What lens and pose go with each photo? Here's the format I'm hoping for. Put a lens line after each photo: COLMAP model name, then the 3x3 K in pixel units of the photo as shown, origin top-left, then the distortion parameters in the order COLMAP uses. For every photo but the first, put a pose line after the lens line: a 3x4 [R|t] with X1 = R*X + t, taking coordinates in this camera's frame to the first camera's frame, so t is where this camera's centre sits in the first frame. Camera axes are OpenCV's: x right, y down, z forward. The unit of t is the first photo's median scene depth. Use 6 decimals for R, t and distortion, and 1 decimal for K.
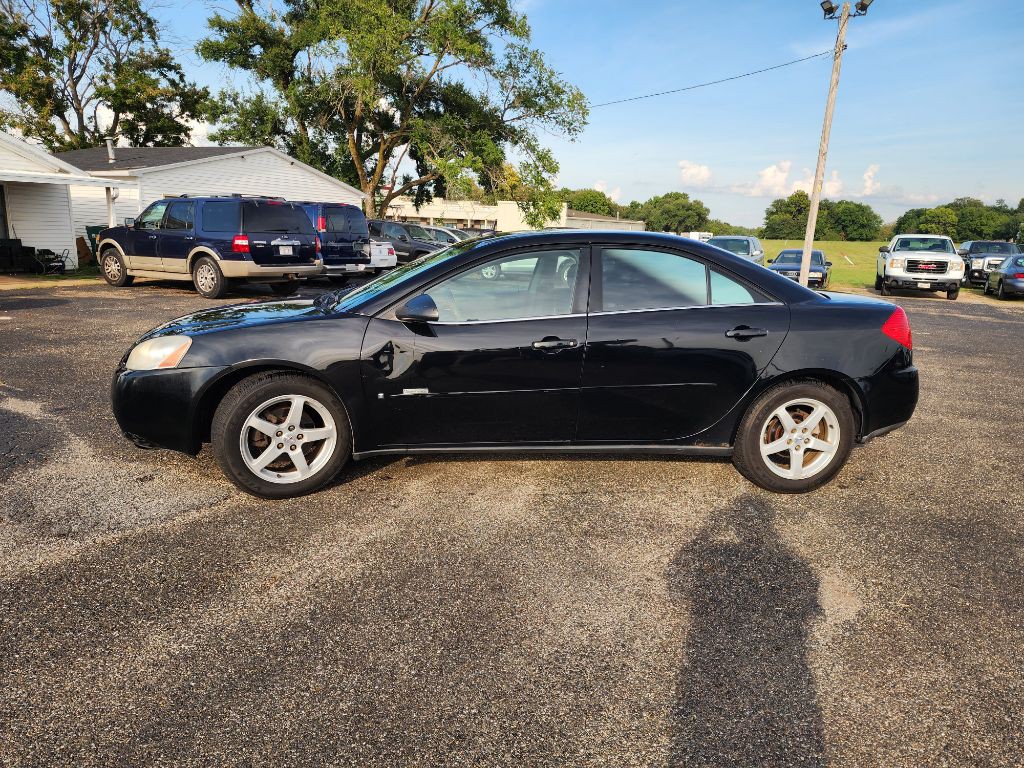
lens RADIAL K [[690.4, 0, 522.6], [0, 690.4, 398.6], [0, 0, 1]] dist [0.062951, -0.052559]
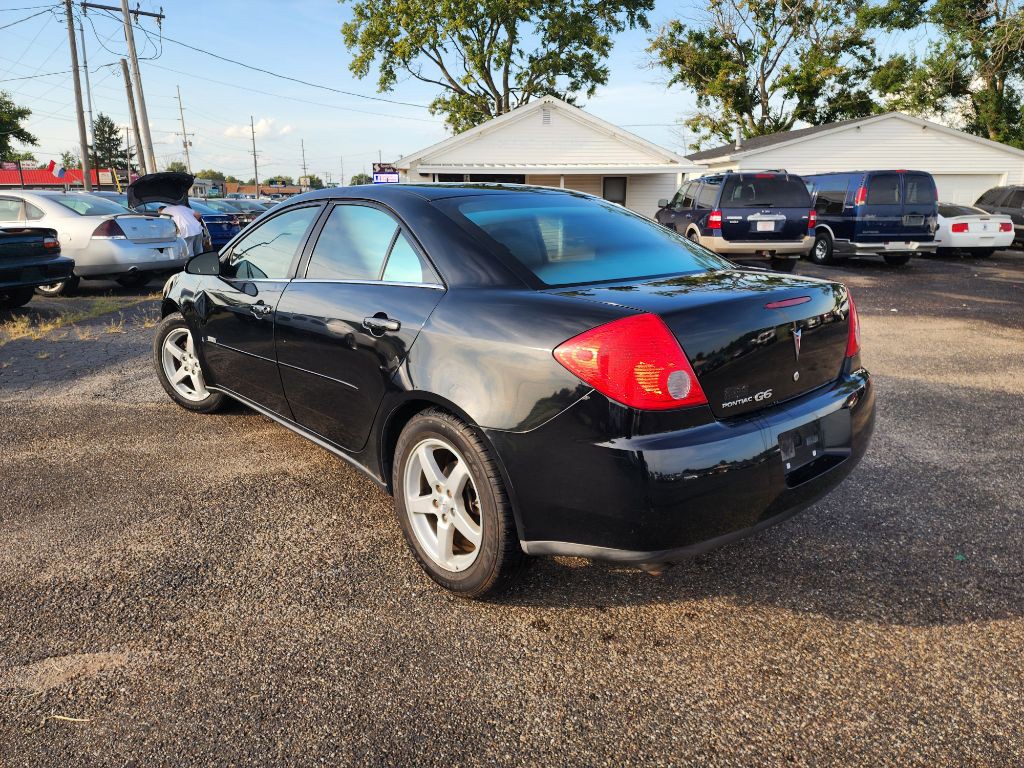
lens RADIAL K [[690.4, 0, 515.9], [0, 690.4, 379.4], [0, 0, 1]] dist [0.062951, -0.052559]
pose [[0.549882, 0.173714, -0.816978, 0.128080], [-0.174694, 0.980419, 0.090886, -0.016687], [0.816769, 0.092745, 0.569461, 0.095818]]
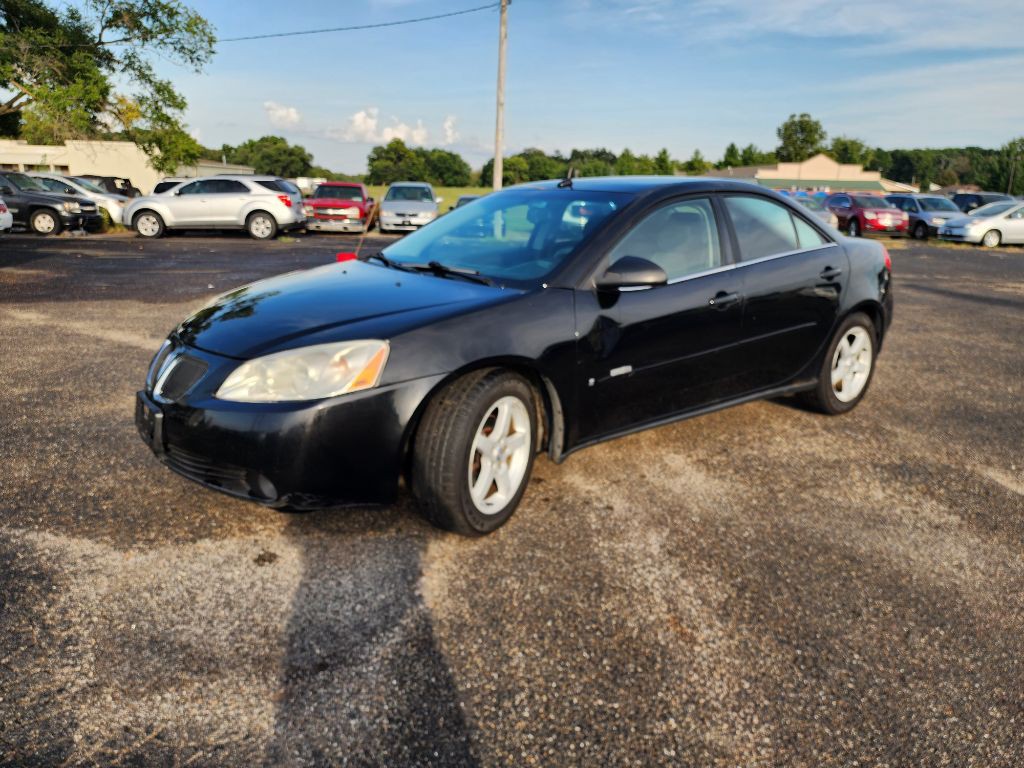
lens RADIAL K [[690.4, 0, 511.6], [0, 690.4, 394.0], [0, 0, 1]] dist [0.062951, -0.052559]
pose [[0.860896, -0.160658, 0.482749, -0.086424], [0.129042, 0.986758, 0.098267, -0.010606], [-0.492144, -0.022303, 0.870228, 0.038933]]
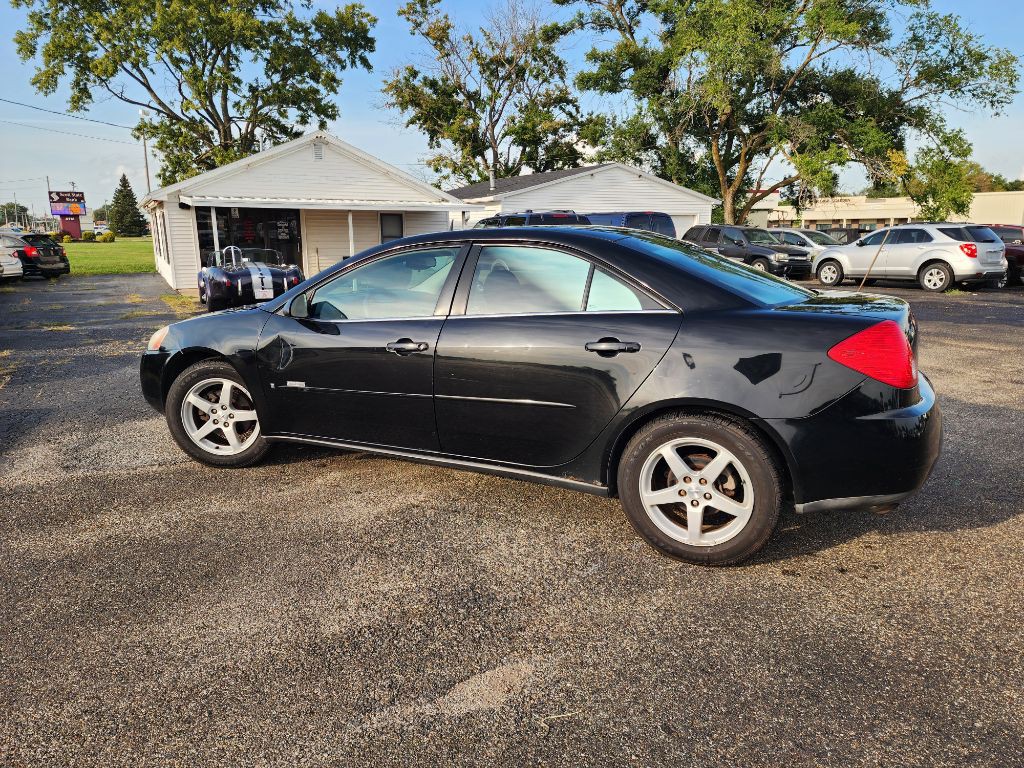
lens RADIAL K [[690.4, 0, 514.0], [0, 690.4, 386.1], [0, 0, 1]] dist [0.062951, -0.052559]
pose [[0.832305, 0.081192, -0.548339, 0.088139], [-0.097041, 0.995280, 0.000076, -0.005056], [0.545757, 0.053148, 0.836256, 0.036275]]
